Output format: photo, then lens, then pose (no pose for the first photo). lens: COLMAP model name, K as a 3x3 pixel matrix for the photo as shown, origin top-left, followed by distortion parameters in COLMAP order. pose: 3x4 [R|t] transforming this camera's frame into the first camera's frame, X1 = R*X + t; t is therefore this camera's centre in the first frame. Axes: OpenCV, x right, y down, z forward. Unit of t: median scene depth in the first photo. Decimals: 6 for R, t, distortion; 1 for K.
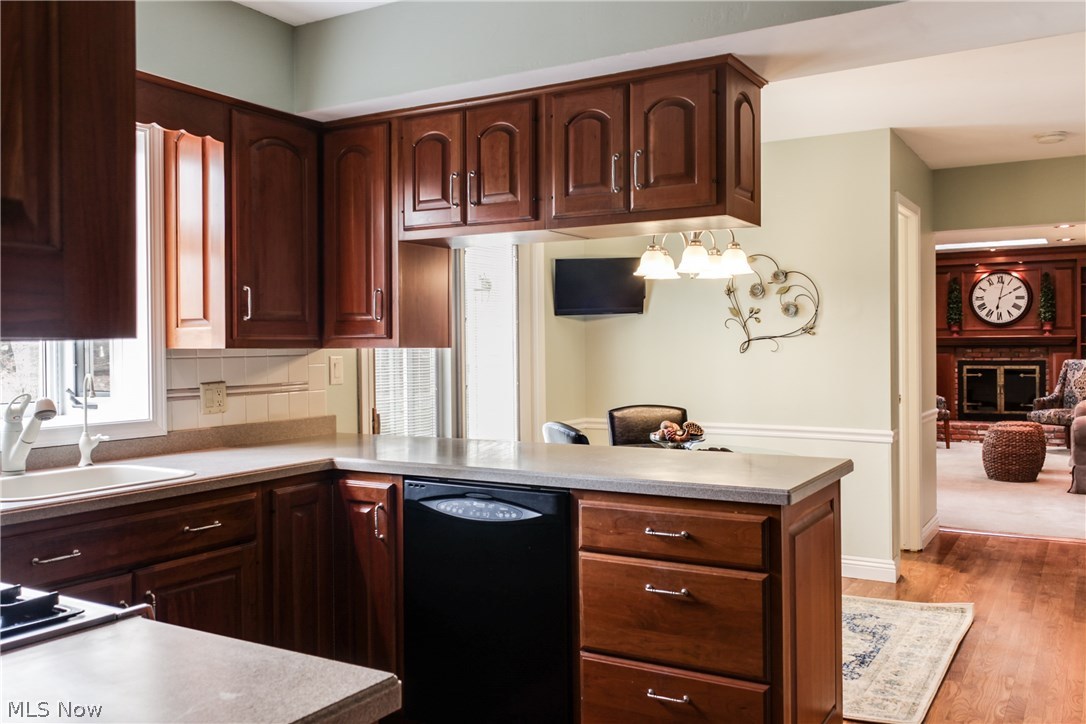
lens RADIAL K [[970.5, 0, 542.4], [0, 970.5, 351.3], [0, 0, 1]] dist [0.004799, 0.023390]
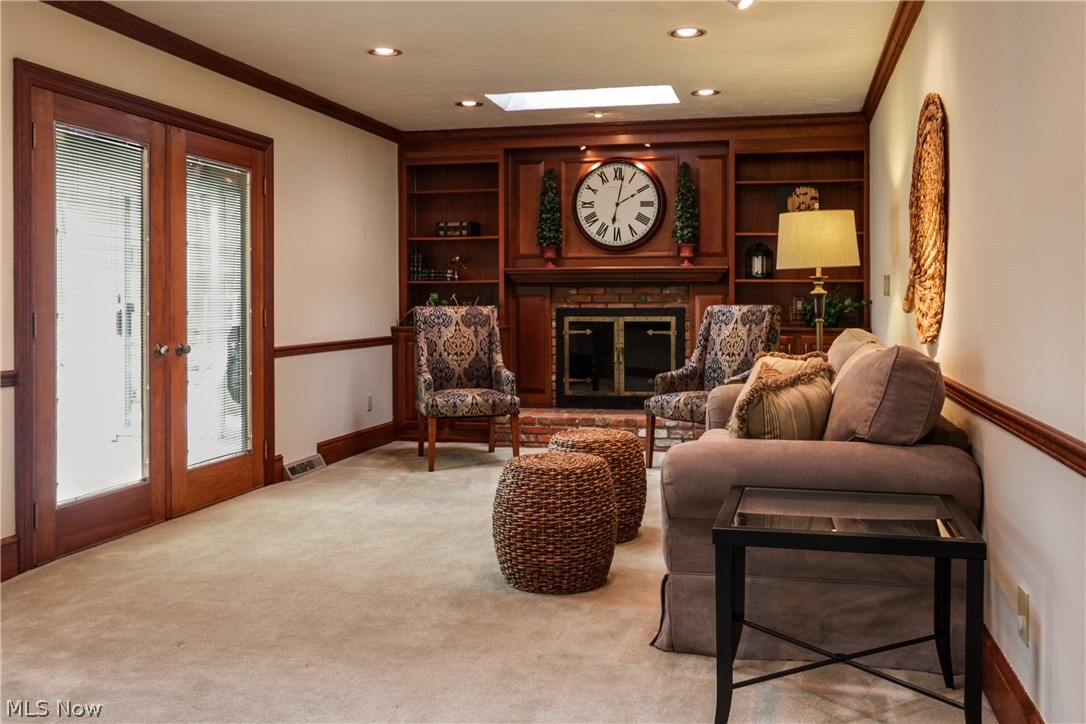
lens RADIAL K [[970.5, 0, 578.7], [0, 970.5, 303.3], [0, 0, 1]] dist [0.004799, 0.023390]
pose [[0.953343, 0.005382, 0.301841, 0.266799], [-0.003982, 0.999978, -0.005254, 0.009832], [-0.301863, 0.003807, 0.953344, 0.435113]]
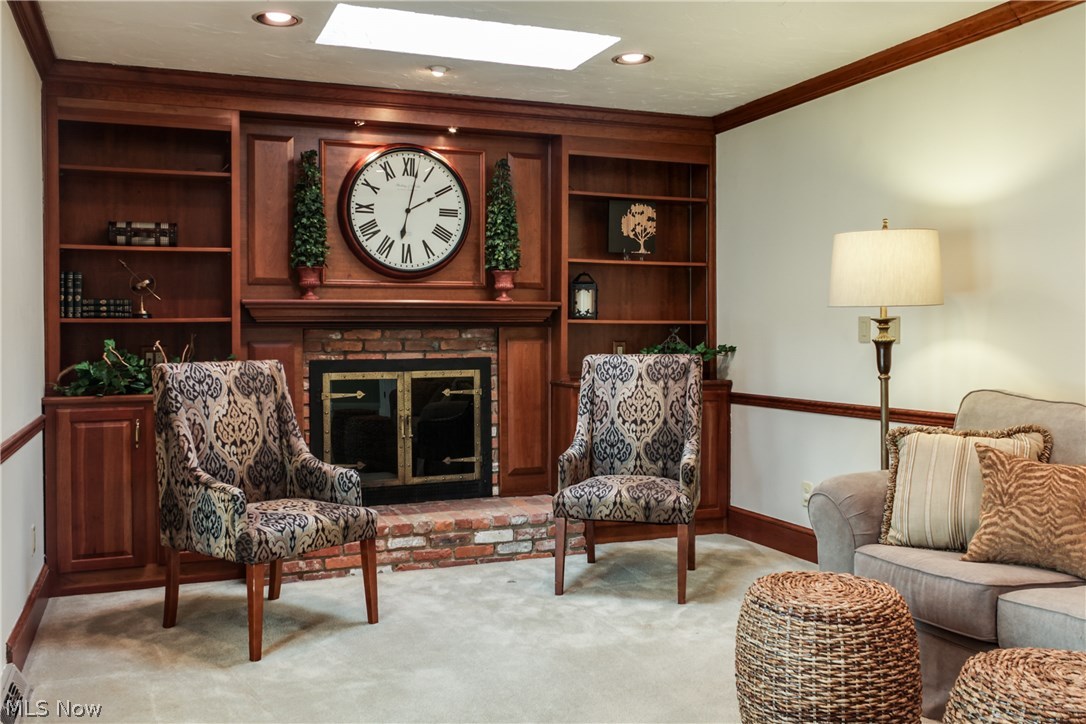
lens RADIAL K [[970.5, 0, 527.6], [0, 970.5, 339.8], [0, 0, 1]] dist [0.004799, 0.023390]
pose [[0.628579, 0.002184, 0.777743, 0.177042], [0.006058, 0.999952, -0.007704, 0.004612], [-0.777722, 0.009554, 0.628535, 0.698246]]
